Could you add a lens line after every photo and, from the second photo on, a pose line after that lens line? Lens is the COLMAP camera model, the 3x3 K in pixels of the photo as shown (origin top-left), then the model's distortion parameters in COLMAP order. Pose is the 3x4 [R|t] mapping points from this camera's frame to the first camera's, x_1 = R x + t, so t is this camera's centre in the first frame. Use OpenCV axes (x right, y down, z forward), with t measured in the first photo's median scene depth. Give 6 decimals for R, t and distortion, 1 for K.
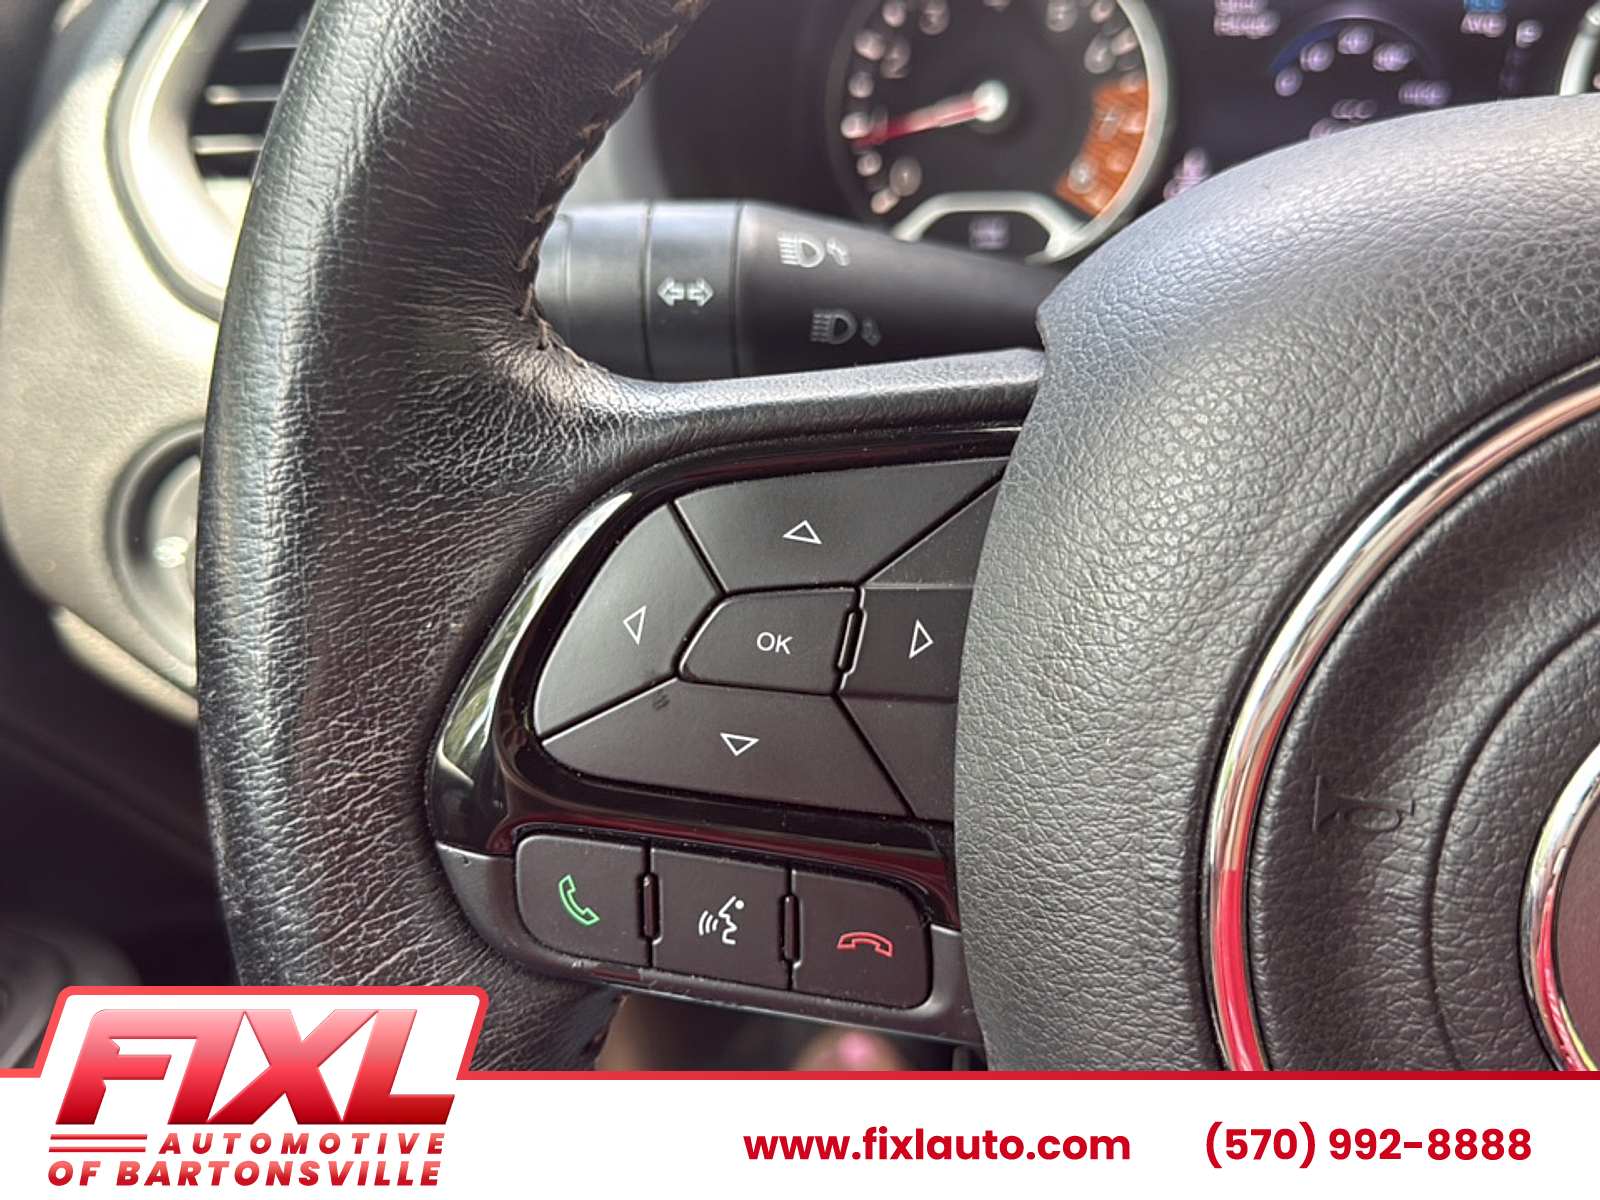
lens RADIAL K [[1445.7, 0, 801.1], [0, 1445.7, 605.6], [0, 0, 1]] dist [0.118003, -0.318301]
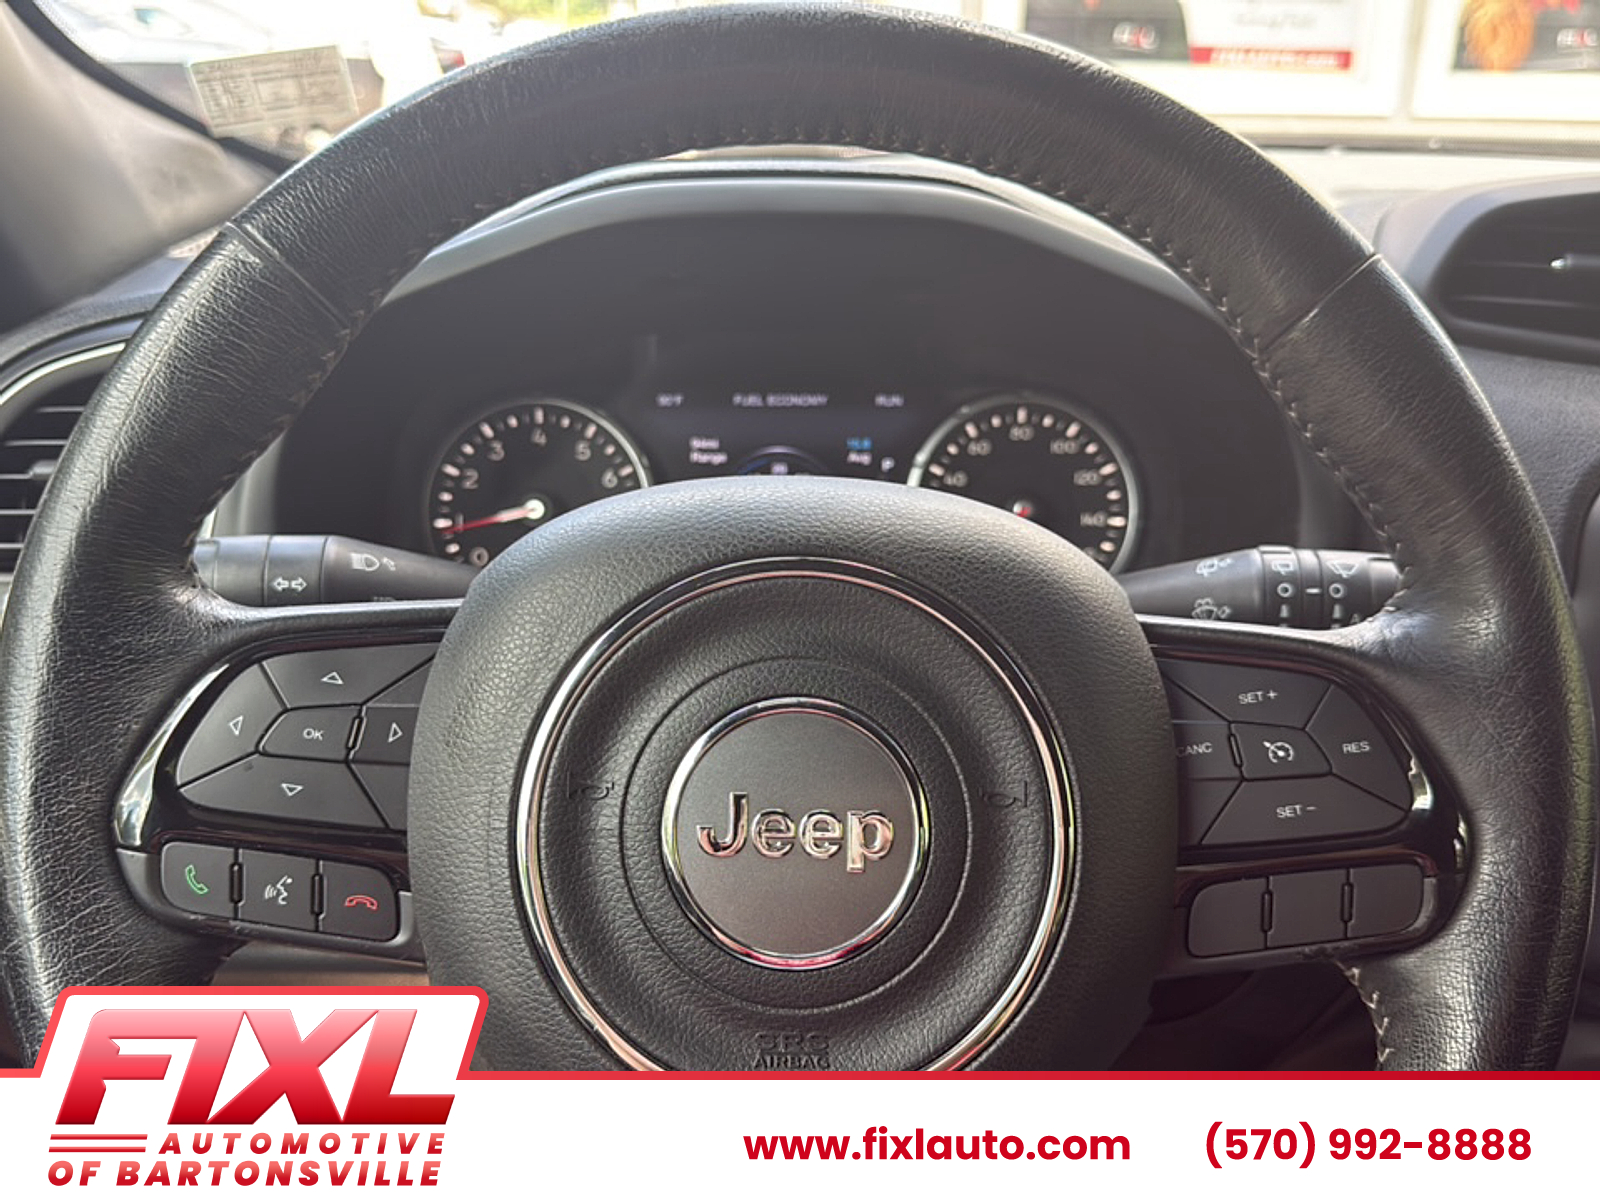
lens RADIAL K [[1575.6, 0, 795.5], [0, 1575.6, 629.3], [0, 0, 1]] dist [0.182754, -0.548019]
pose [[0.984150, 0.012402, 0.176903, 0.230602], [0.031924, 0.968865, -0.245524, 0.424469], [-0.174440, 0.247280, 0.953112, -1.131171]]
